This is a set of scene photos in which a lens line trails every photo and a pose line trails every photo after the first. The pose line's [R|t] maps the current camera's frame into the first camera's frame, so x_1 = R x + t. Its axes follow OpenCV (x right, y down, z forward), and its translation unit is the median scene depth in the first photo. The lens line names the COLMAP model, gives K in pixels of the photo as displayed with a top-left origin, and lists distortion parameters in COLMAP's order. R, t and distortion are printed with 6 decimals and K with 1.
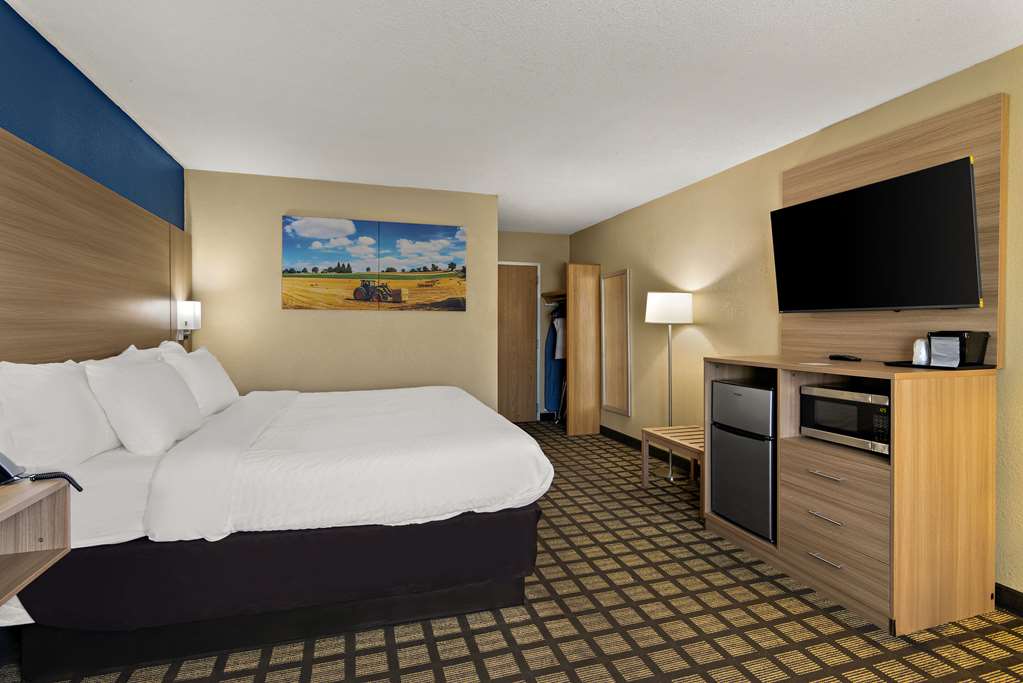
lens RADIAL K [[544.6, 0, 540.0], [0, 544.6, 339.4], [0, 0, 1]] dist [0.038328, -0.000960]
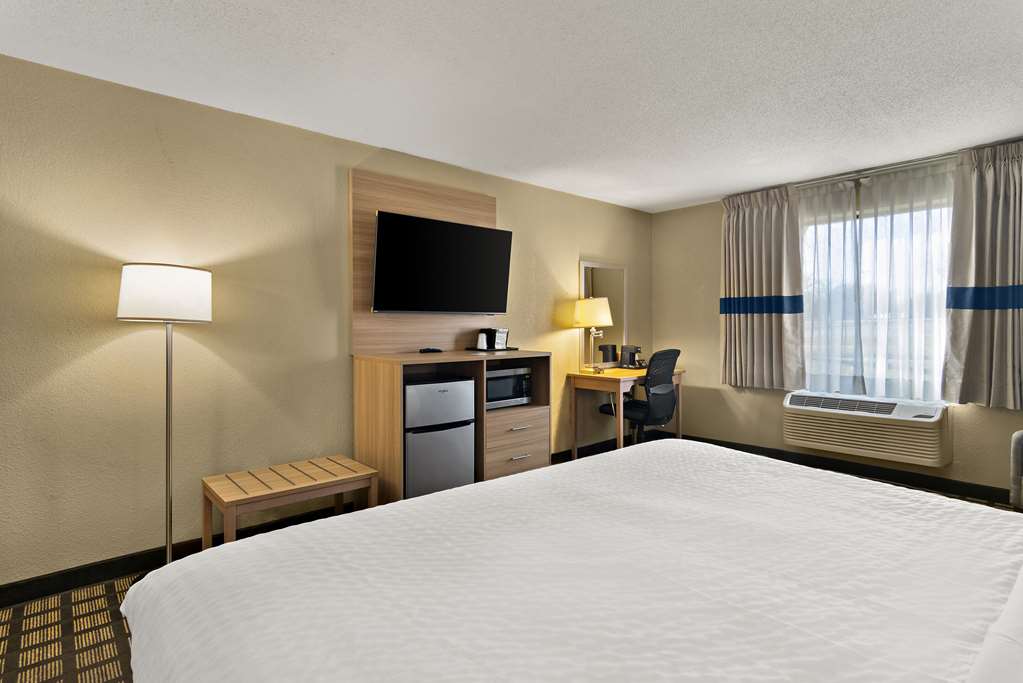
lens RADIAL K [[520.9, 0, 507.0], [0, 520.9, 330.4], [0, 0, 1]] dist [0.002050, 0.000490]
pose [[-0.387428, 0.006335, 0.921878, -0.640139], [0.033957, 0.999396, 0.007403, -0.015869], [-0.921275, 0.034172, -0.387409, 1.382987]]
